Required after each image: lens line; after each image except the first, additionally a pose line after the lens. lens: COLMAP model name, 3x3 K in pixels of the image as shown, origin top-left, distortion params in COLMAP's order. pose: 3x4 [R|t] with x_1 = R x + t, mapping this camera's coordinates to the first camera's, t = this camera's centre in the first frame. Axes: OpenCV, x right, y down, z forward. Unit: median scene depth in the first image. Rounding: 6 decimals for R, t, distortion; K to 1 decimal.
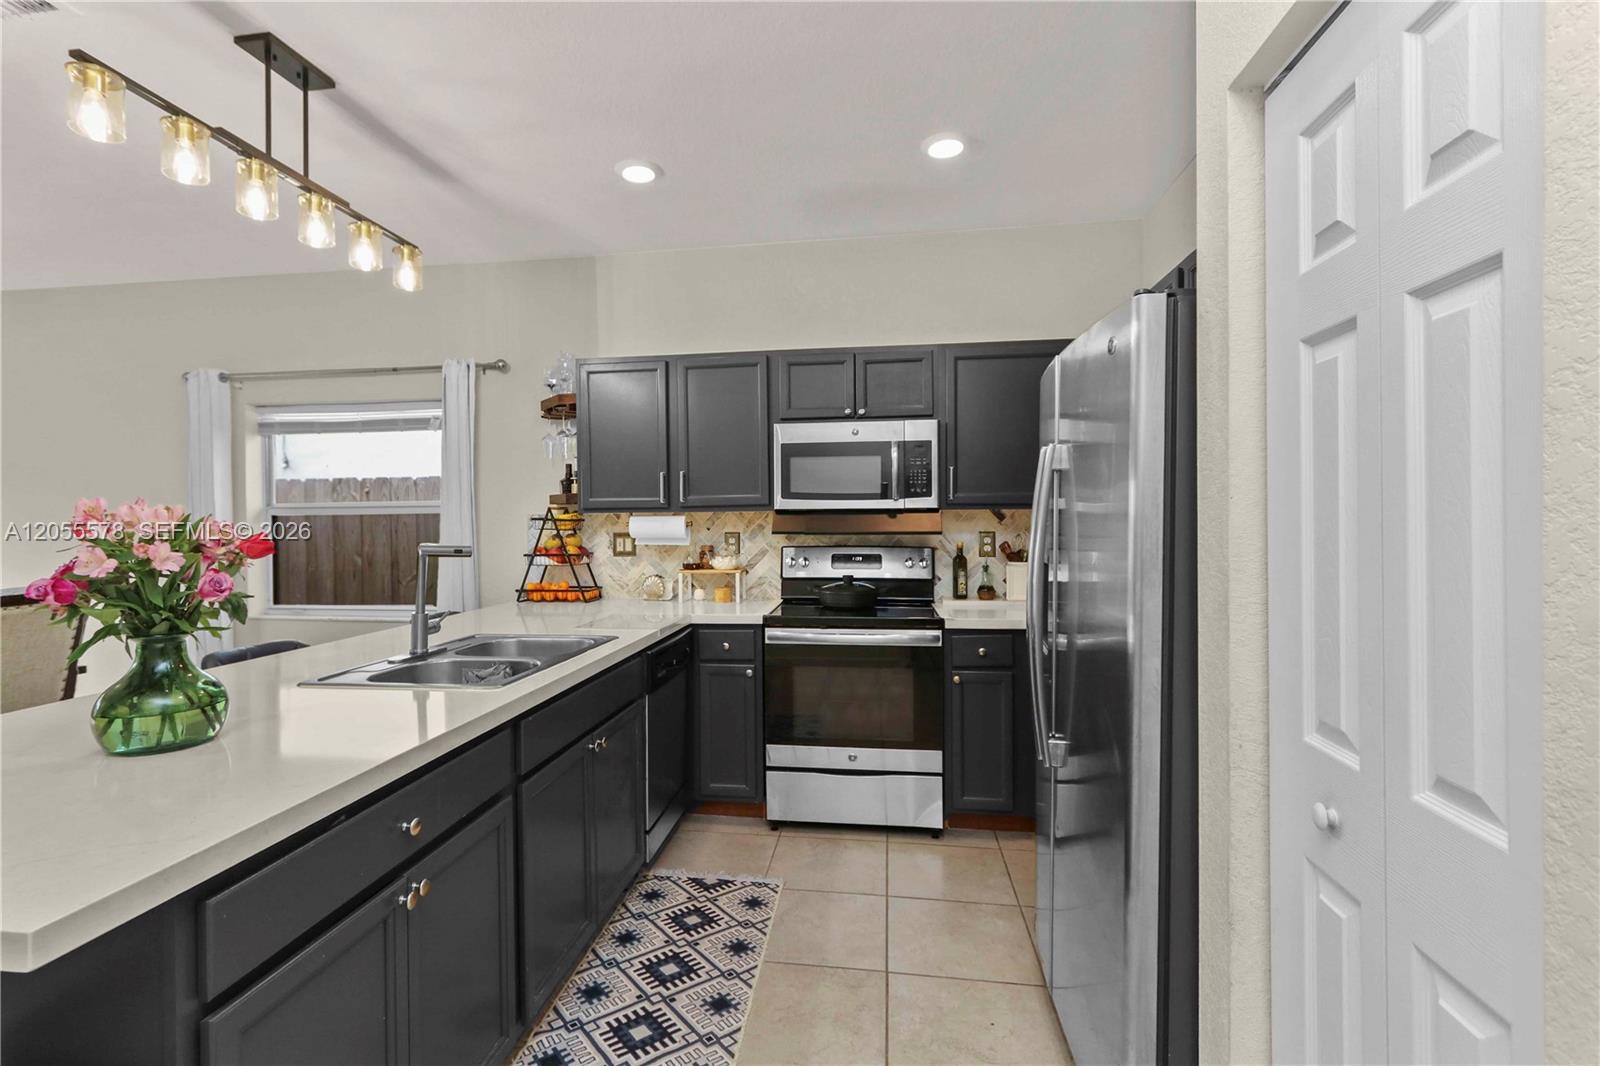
lens RADIAL K [[733.2, 0, 798.0], [0, 733.2, 538.6], [0, 0, 1]] dist [0.001369, 0.000461]
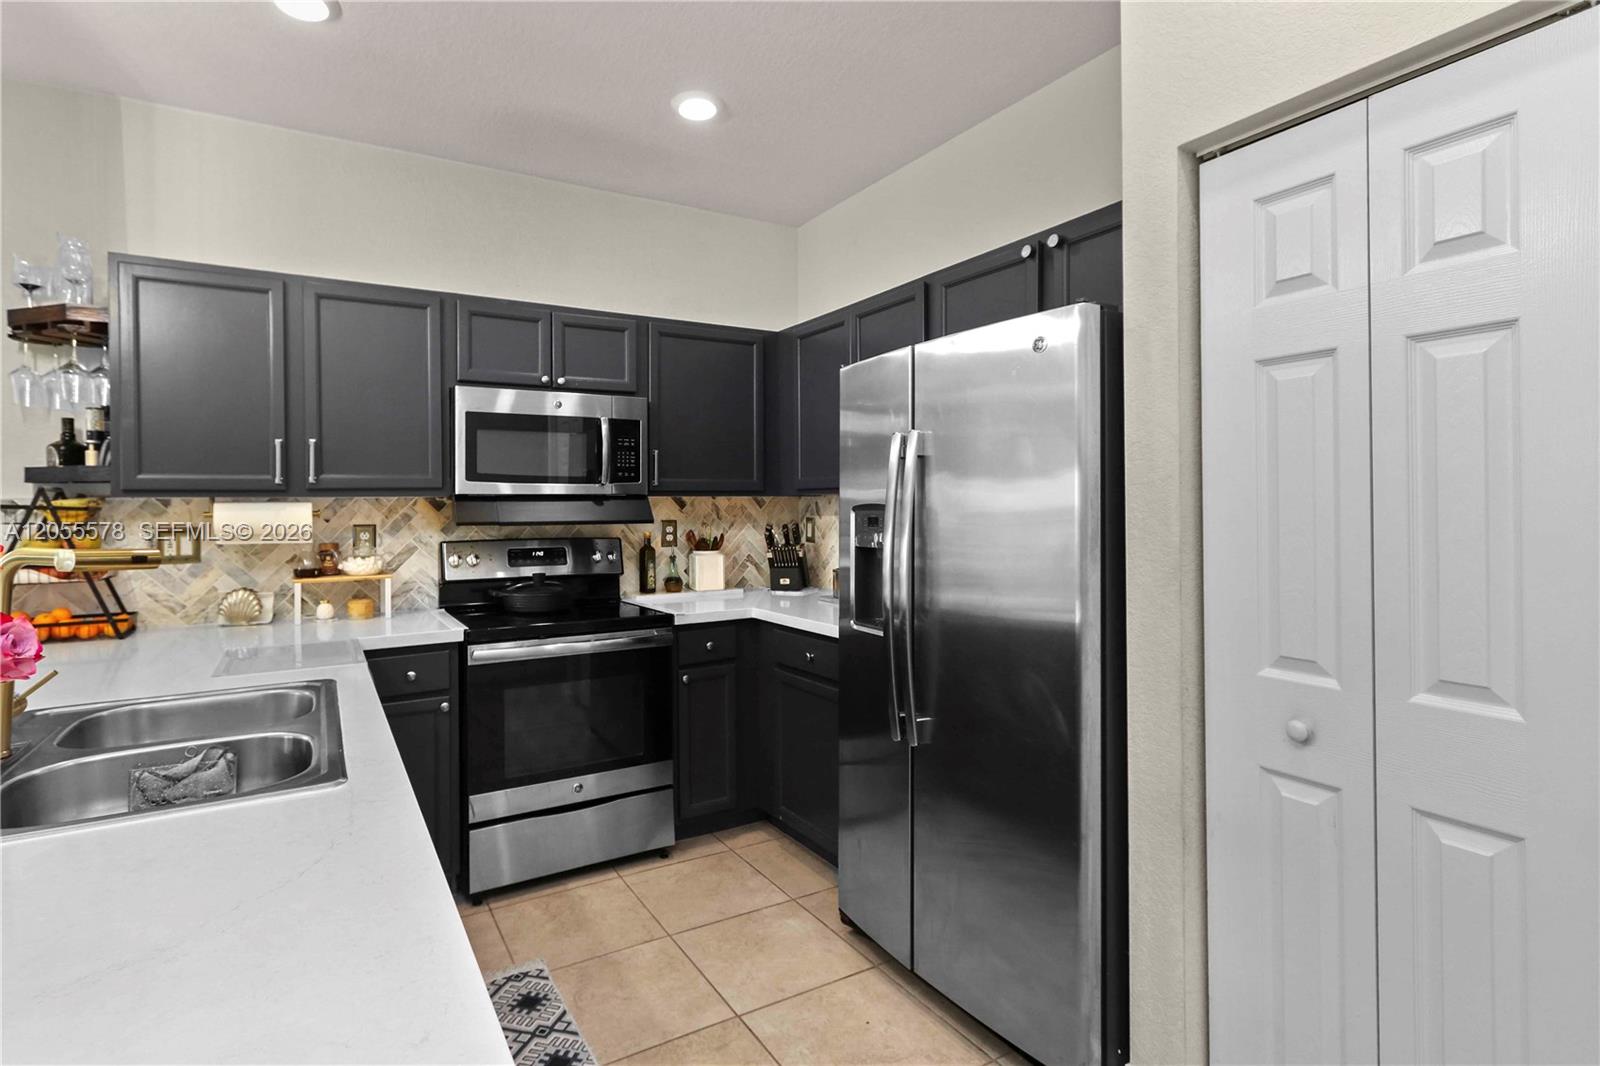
lens RADIAL K [[763.7, 0, 770.5], [0, 763.7, 512.5], [0, 0, 1]] dist [0.000439, 0.000560]
pose [[0.799804, -0.004546, 0.600243, -0.235708], [0.018976, 0.999663, -0.017714, 0.000651], [-0.599961, 0.025558, 0.799621, 0.133947]]
